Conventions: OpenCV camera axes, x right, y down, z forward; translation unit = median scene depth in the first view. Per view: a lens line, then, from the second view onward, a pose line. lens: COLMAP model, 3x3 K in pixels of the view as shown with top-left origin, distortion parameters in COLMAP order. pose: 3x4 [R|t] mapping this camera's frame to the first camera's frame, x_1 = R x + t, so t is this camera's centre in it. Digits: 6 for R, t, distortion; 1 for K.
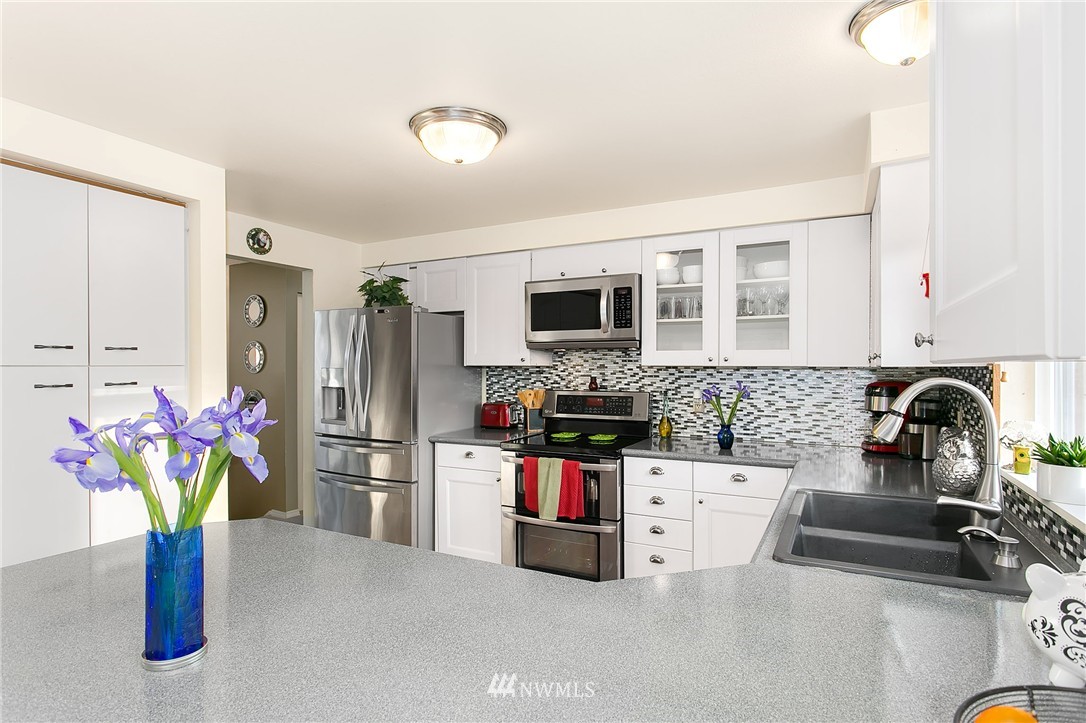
lens RADIAL K [[566.8, 0, 542.5], [0, 566.8, 368.2], [0, 0, 1]] dist [0.005231, 0.000152]
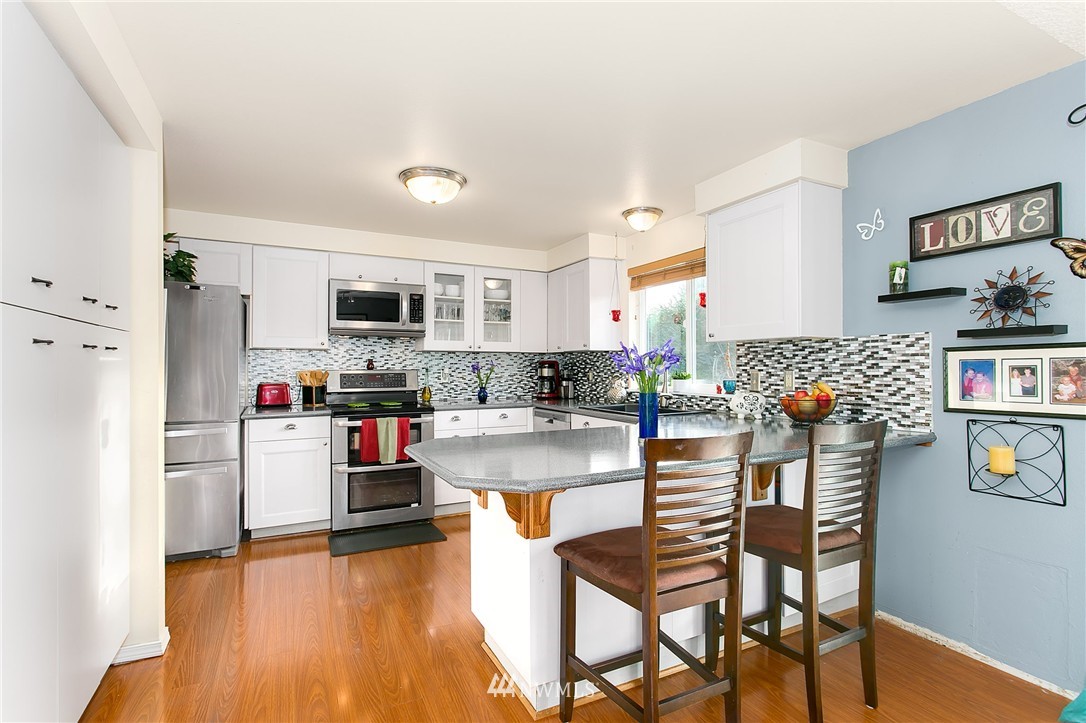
lens RADIAL K [[523.7, 0, 539.9], [0, 523.7, 362.0], [0, 0, 1]] dist [0.016469, -0.000210]
pose [[0.580011, 0.009821, 0.814549, -0.726352], [0.003268, 0.999891, -0.014383, 0.044974], [-0.814602, 0.011004, 0.579916, -0.000760]]
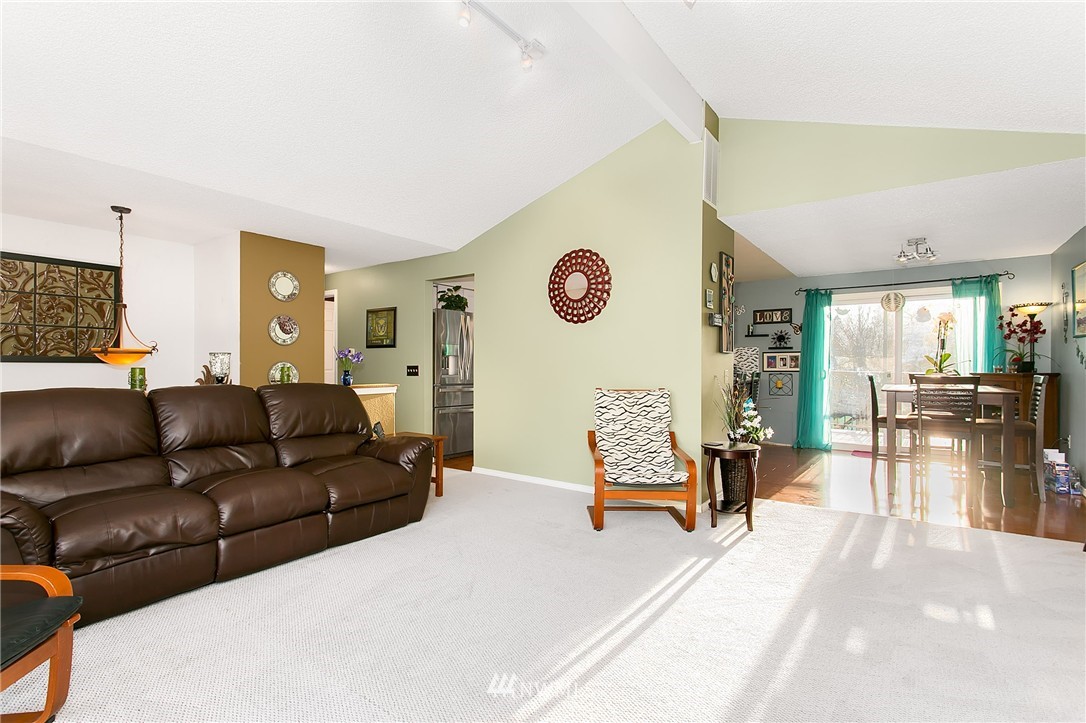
lens RADIAL K [[523.7, 0, 544.4], [0, 523.7, 363.7], [0, 0, 1]] dist [0.016469, -0.000210]
pose [[0.140197, 0.009059, 0.990082, -2.167948], [-0.000416, 0.999959, -0.009090, 0.086879], [-0.990124, 0.000863, 0.140195, 0.564326]]
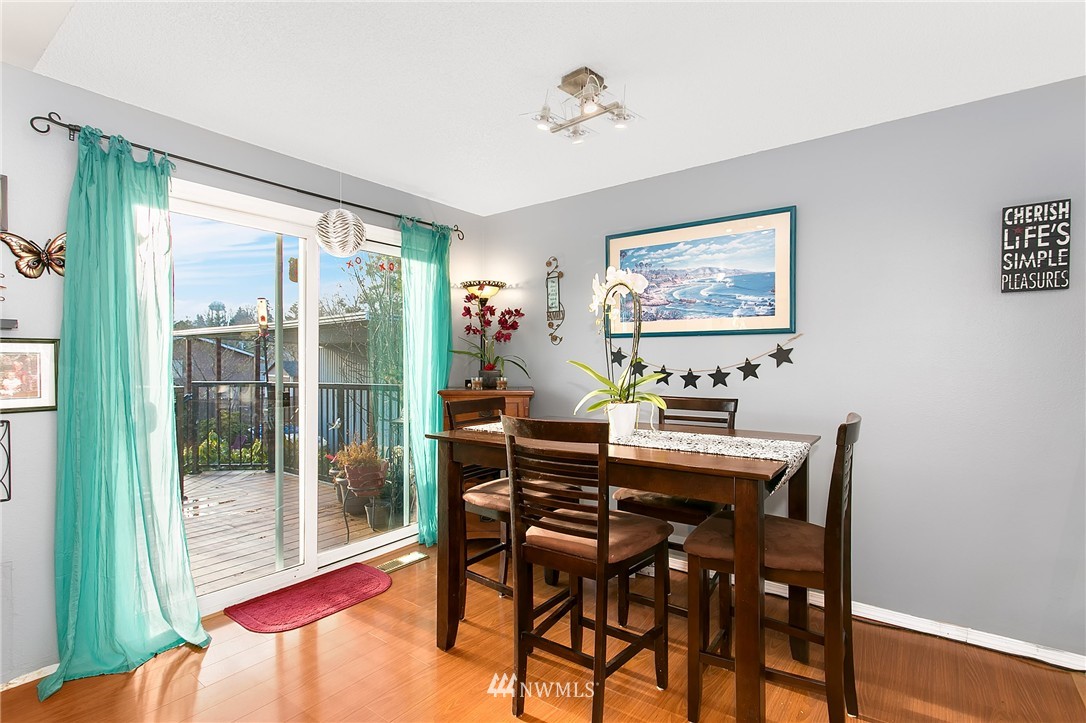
lens RADIAL K [[523.7, 0, 542.6], [0, 523.7, 362.7], [0, 0, 1]] dist [0.016469, -0.000210]
pose [[-0.992873, 0.006203, 0.119015, -0.572924], [0.007607, 0.999907, 0.011344, 0.042634], [-0.118933, 0.012168, -0.992828, 0.378792]]
